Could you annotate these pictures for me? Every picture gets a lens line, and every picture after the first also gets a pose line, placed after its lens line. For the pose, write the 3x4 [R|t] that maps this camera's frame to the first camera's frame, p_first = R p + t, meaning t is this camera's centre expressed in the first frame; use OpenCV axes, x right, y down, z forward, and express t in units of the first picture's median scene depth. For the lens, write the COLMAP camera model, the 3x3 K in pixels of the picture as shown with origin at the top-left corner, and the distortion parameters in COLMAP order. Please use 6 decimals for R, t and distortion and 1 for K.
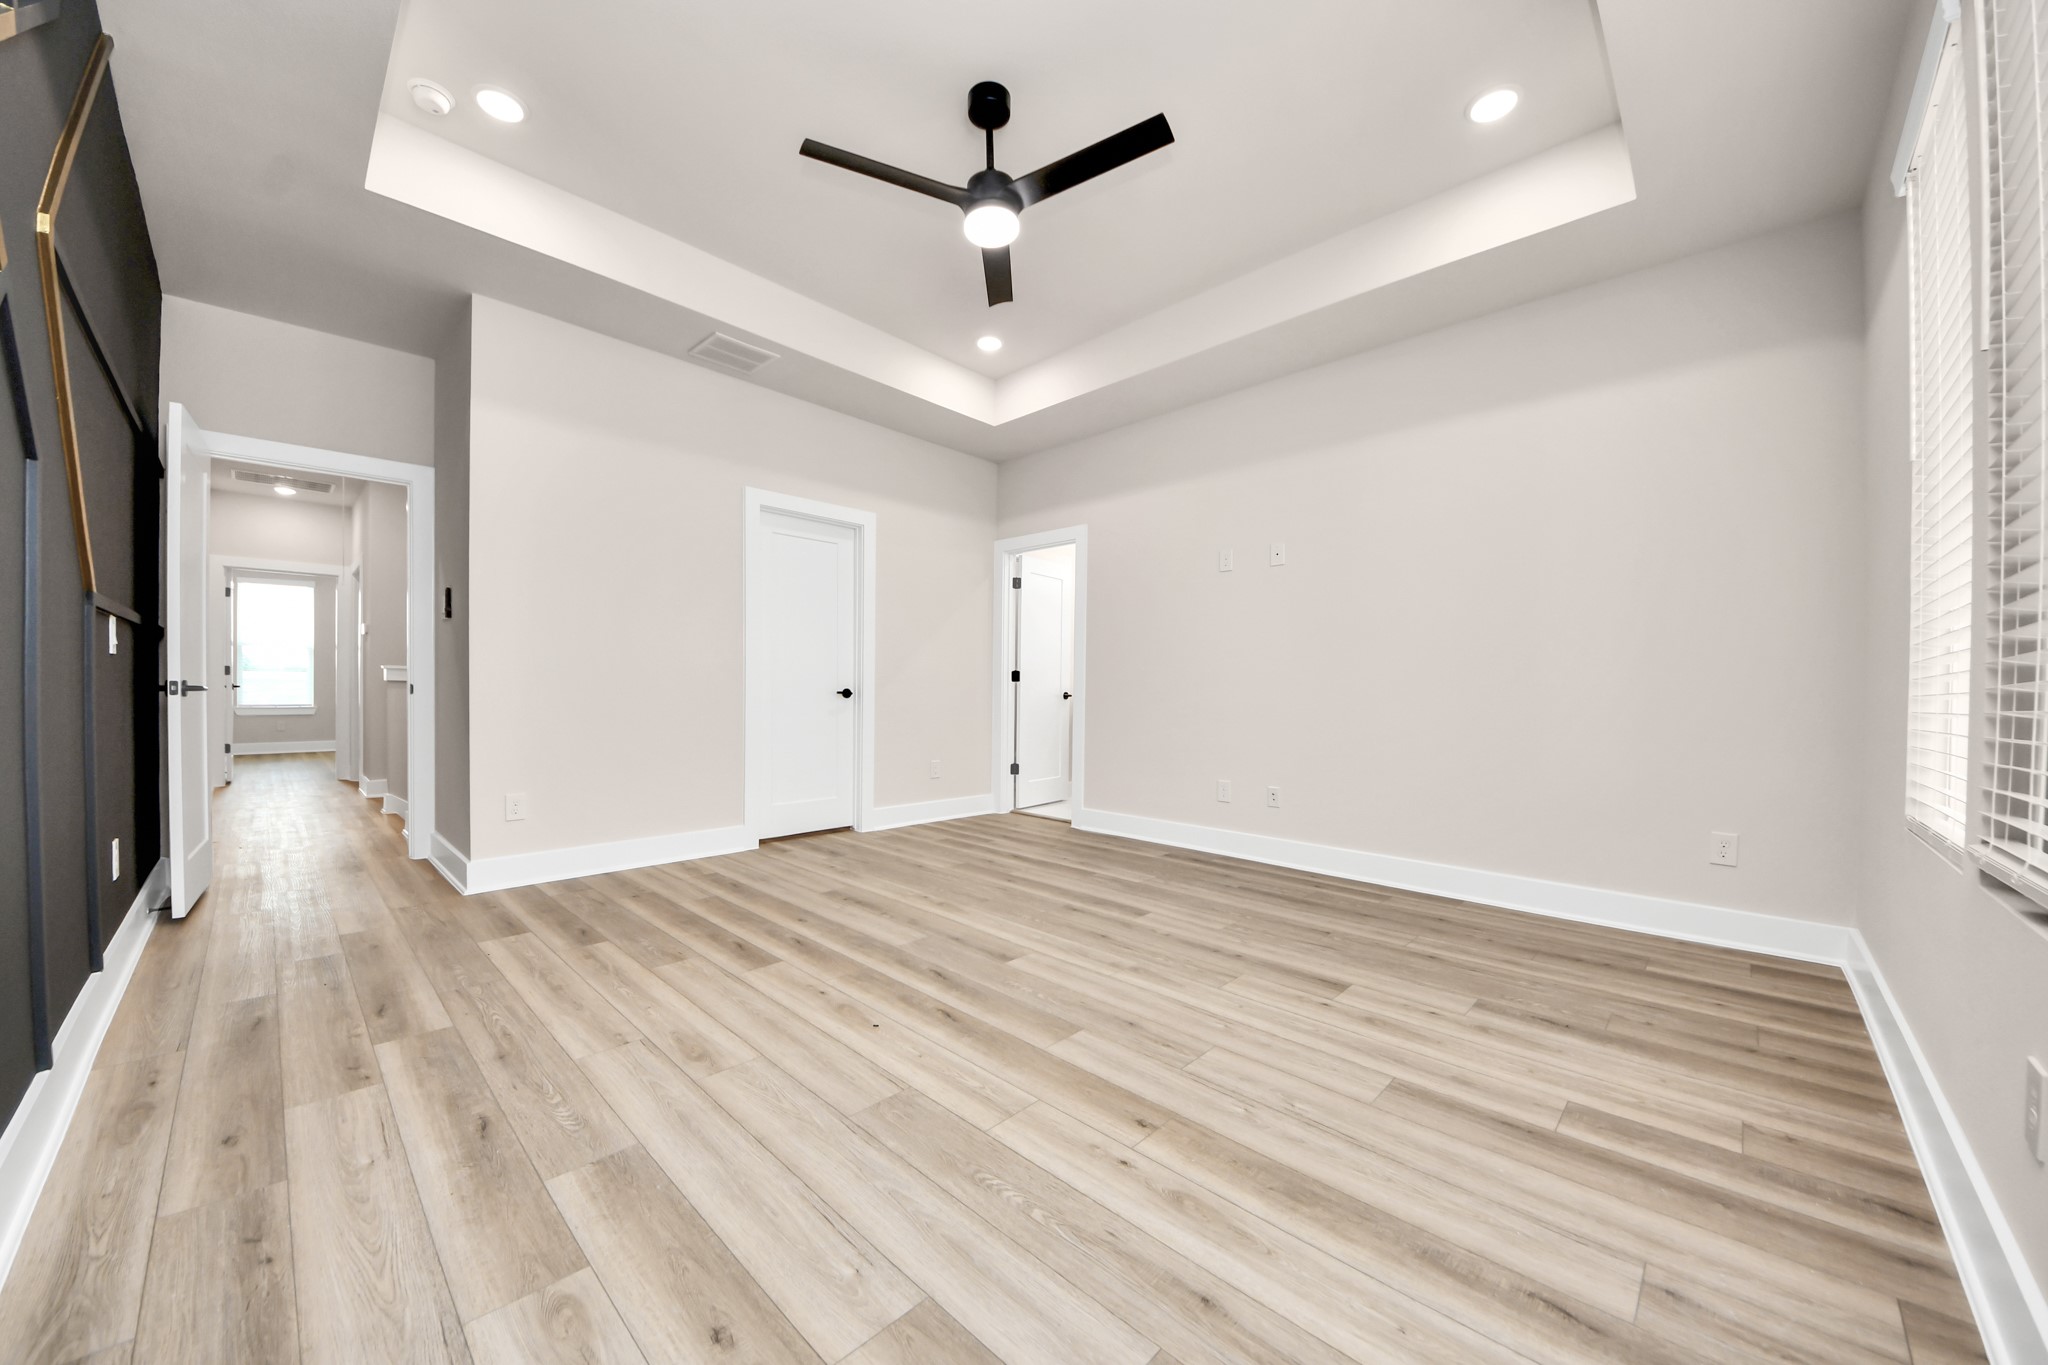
lens RADIAL K [[790.3, 0, 1024.0], [0, 790.3, 682.5], [0, 0, 1]] dist [0.081099, -0.040932]
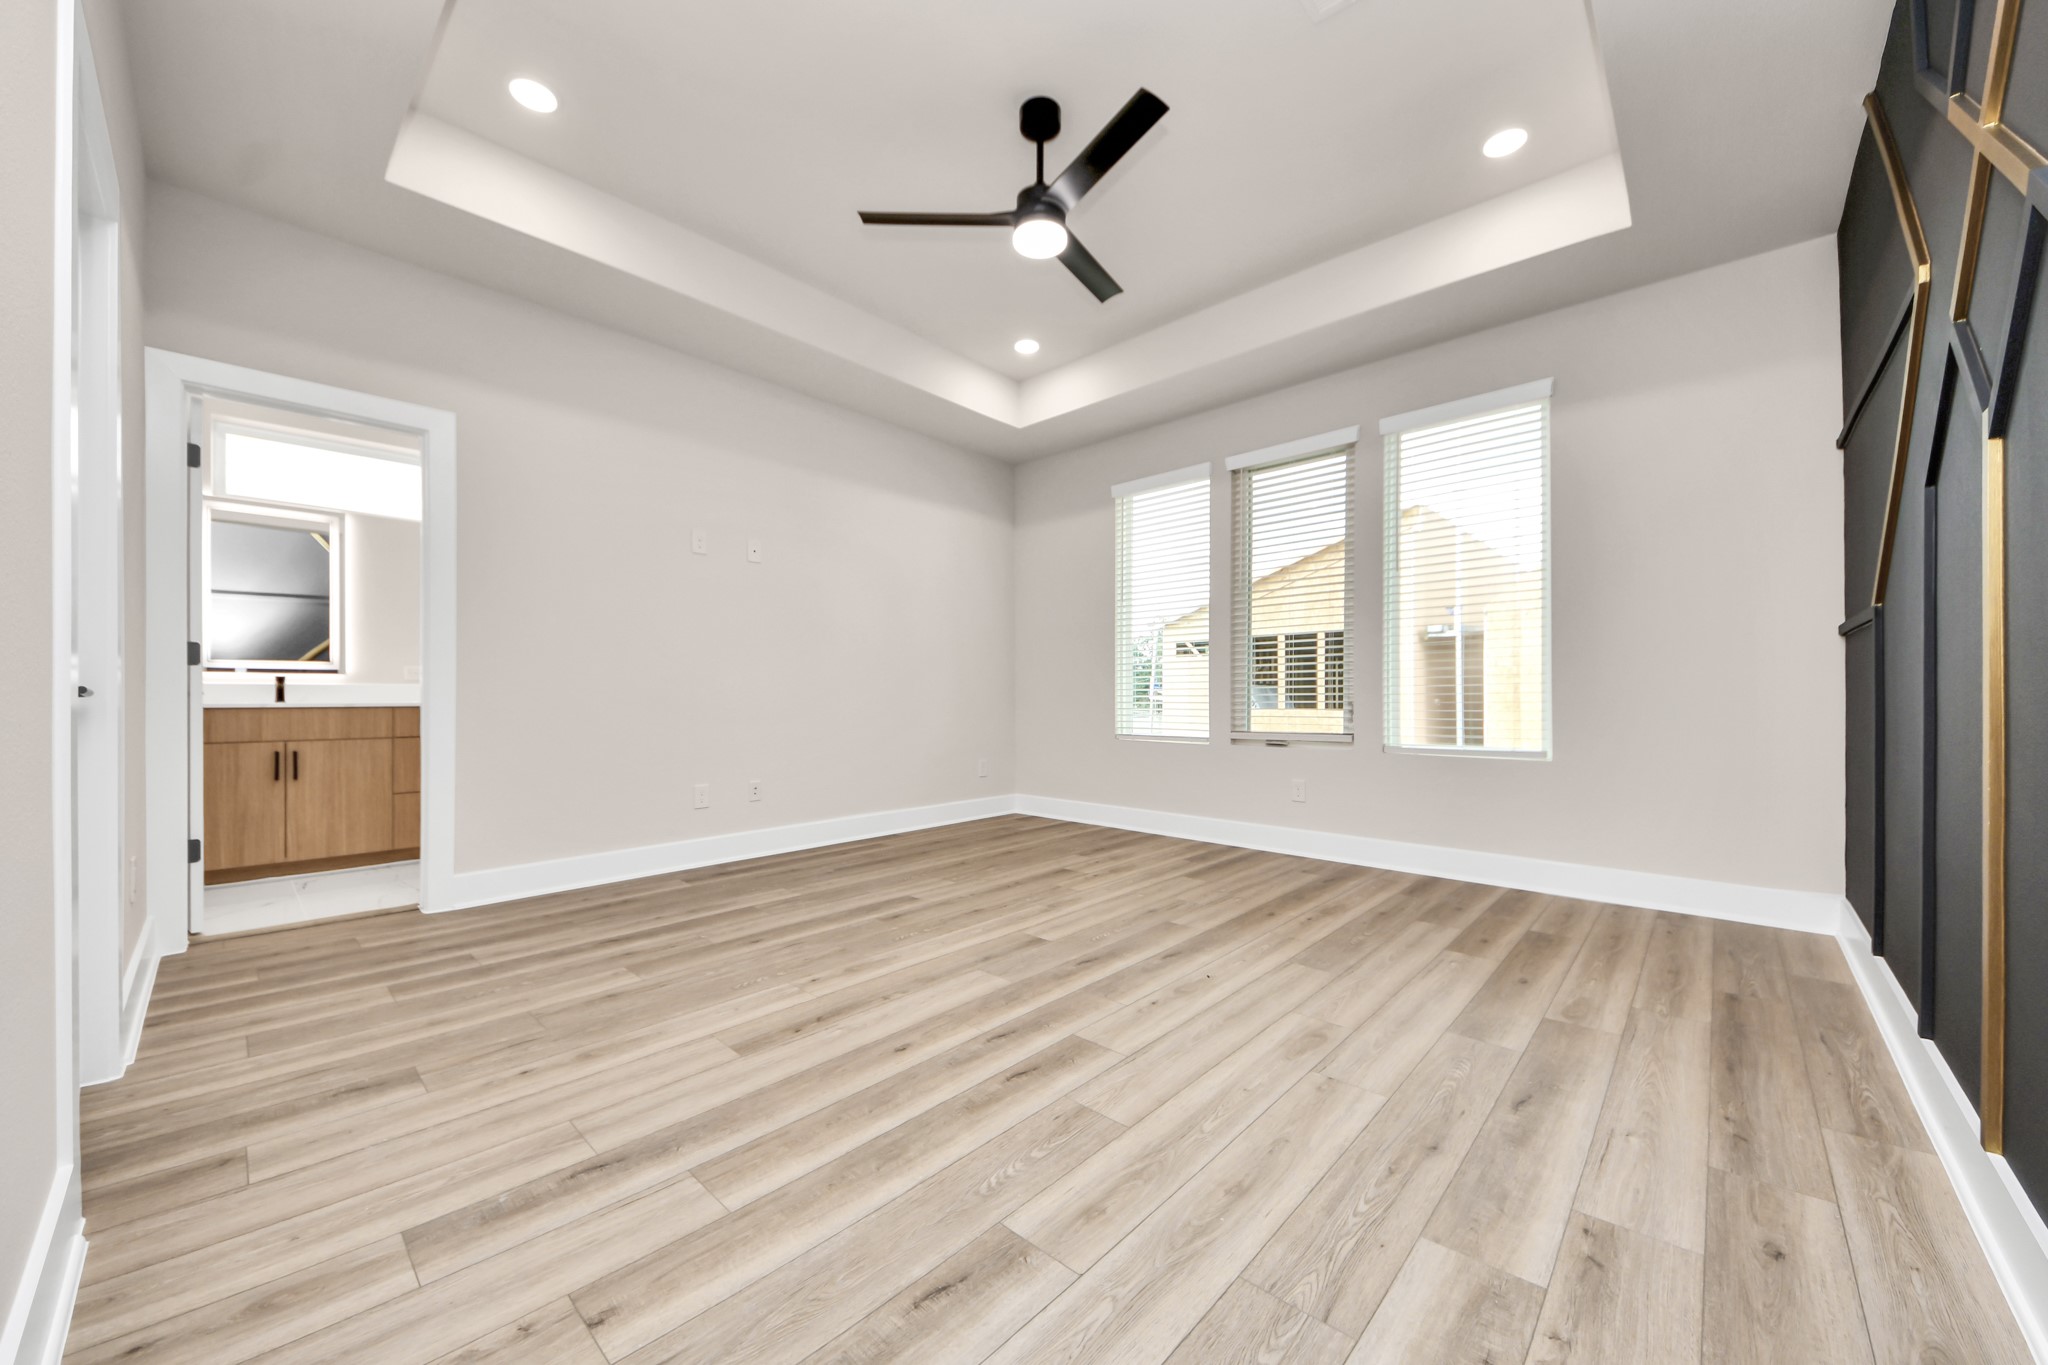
lens RADIAL K [[761.0, 0, 1028.5], [0, 761.0, 697.4], [0, 0, 1]] dist [0.042175, -0.026292]
pose [[-0.089597, -0.003324, 0.995973, -0.996197], [-0.010500, 0.999942, 0.002393, 0.025804], [-0.995923, -0.010243, -0.089627, 1.086035]]
